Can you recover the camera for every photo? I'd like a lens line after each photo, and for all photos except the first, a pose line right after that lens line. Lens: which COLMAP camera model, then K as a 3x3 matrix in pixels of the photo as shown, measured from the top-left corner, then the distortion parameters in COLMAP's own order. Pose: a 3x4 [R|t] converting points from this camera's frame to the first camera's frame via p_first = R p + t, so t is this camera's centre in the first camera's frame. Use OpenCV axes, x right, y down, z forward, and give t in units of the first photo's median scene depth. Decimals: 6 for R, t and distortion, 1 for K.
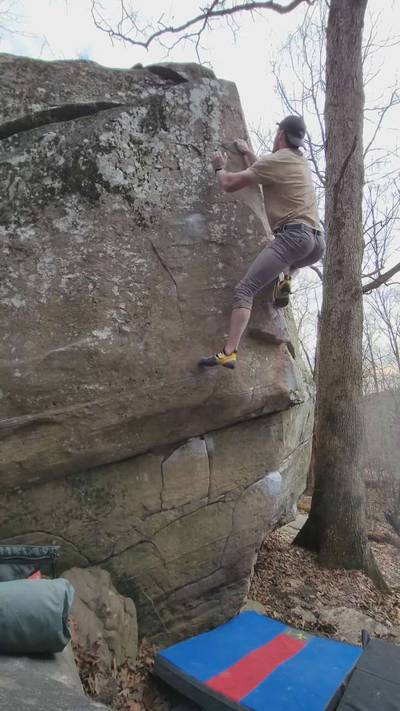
lens RADIAL K [[375.9, 0, 197.7], [0, 375.9, 355.5], [0, 0, 1]] dist [-0.018986, 0.007676]
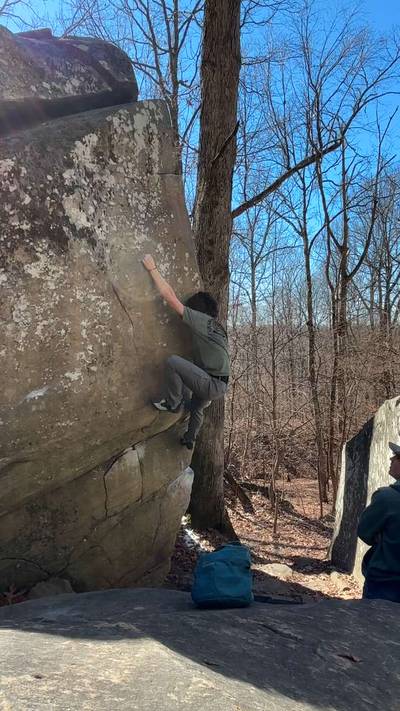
lens RADIAL K [[477.3, 0, 206.9], [0, 477.3, 358.9], [0, 0, 1]] dist [0.019775, -0.040026]
pose [[0.887601, -0.029204, 0.459687, -0.499478], [-0.044860, 0.987763, 0.149372, -0.299061], [-0.458424, -0.153204, 0.875429, -0.336506]]
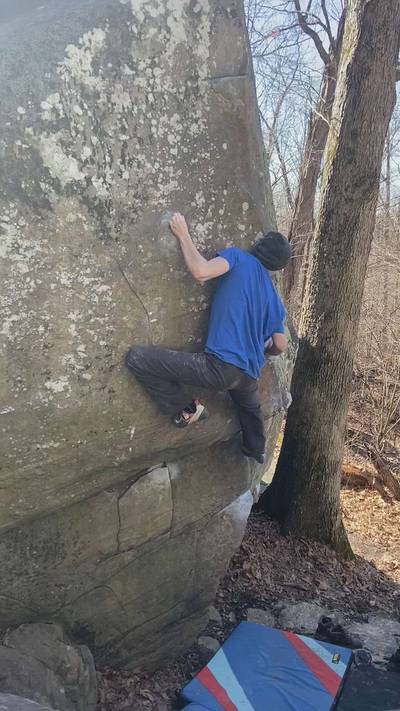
lens RADIAL K [[650.7, 0, 216.6], [0, 650.7, 362.3], [0, 0, 1]] dist [0.075460, -0.093059]
pose [[0.979593, -0.002824, 0.200970, -0.185683], [-0.064475, 0.942642, 0.327519, -0.533999], [-0.190368, -0.333793, 0.923224, -0.304438]]
